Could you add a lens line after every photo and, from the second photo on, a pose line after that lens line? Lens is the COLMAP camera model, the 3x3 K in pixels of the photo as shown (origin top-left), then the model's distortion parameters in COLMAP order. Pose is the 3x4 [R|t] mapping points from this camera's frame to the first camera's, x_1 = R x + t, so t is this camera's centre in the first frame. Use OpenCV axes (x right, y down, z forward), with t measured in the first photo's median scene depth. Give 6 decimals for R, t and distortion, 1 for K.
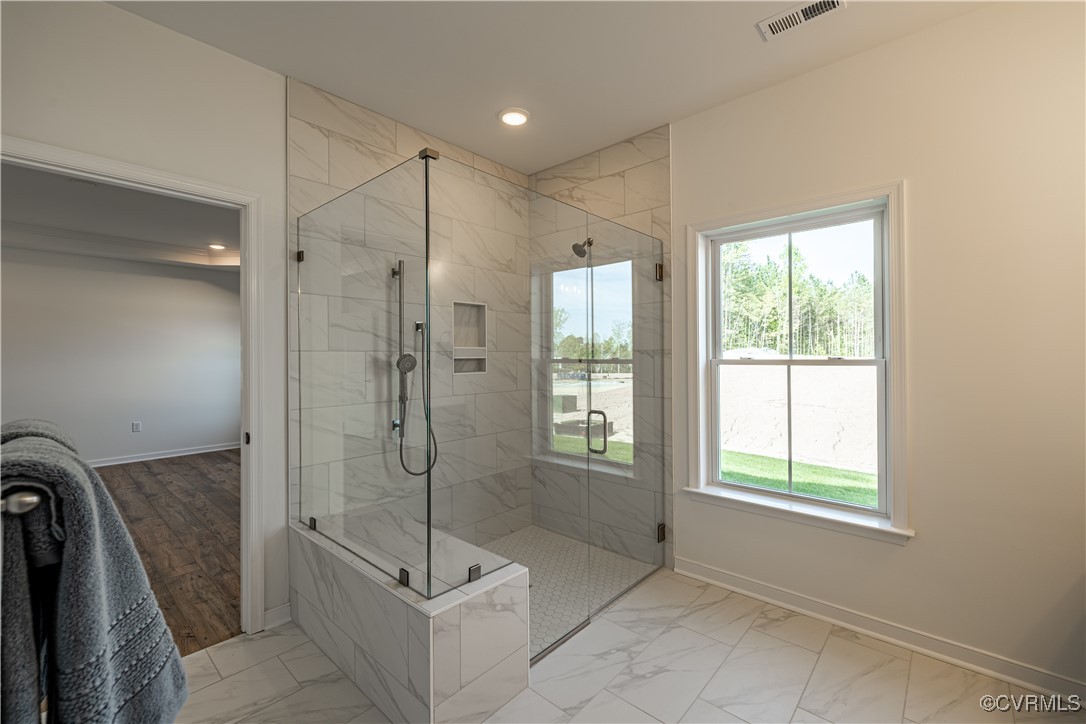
lens RADIAL K [[456.3, 0, 536.2], [0, 456.3, 358.1], [0, 0, 1]] dist [0.003197, -0.000905]
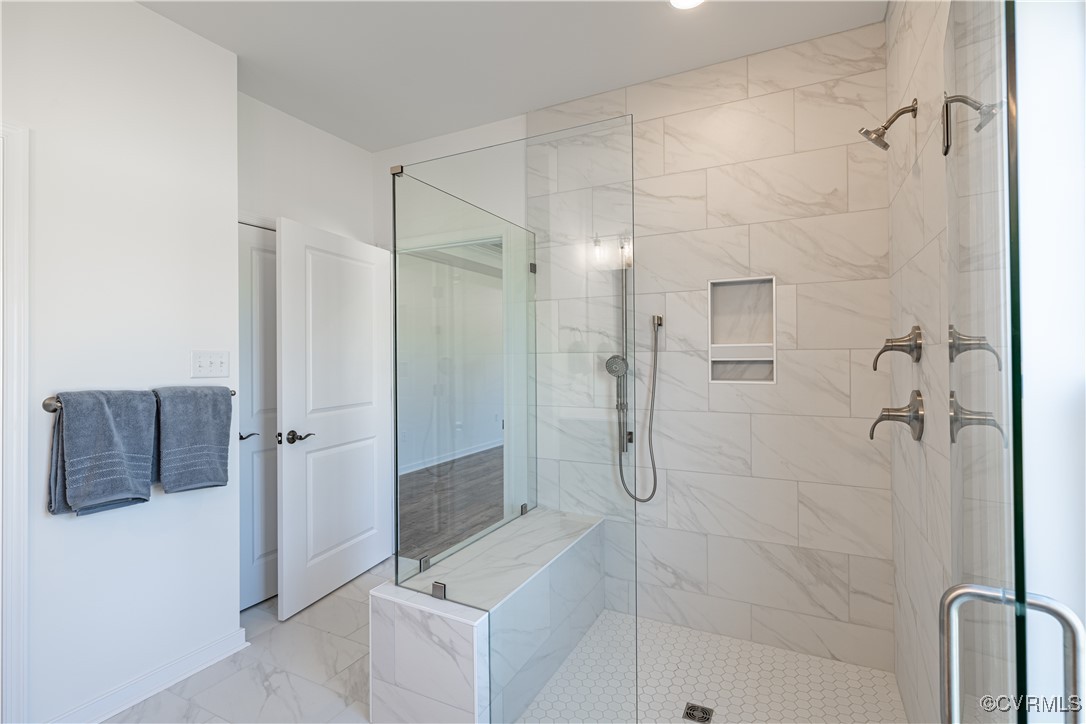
lens RADIAL K [[519.2, 0, 546.3], [0, 519.2, 356.3], [0, 0, 1]] dist [-0.004394, -0.000188]
pose [[0.271398, 0.000434, -0.962467, 0.532023], [0.002831, 0.999995, 0.001250, -0.007240], [0.962463, -0.003064, 0.271395, 0.516066]]
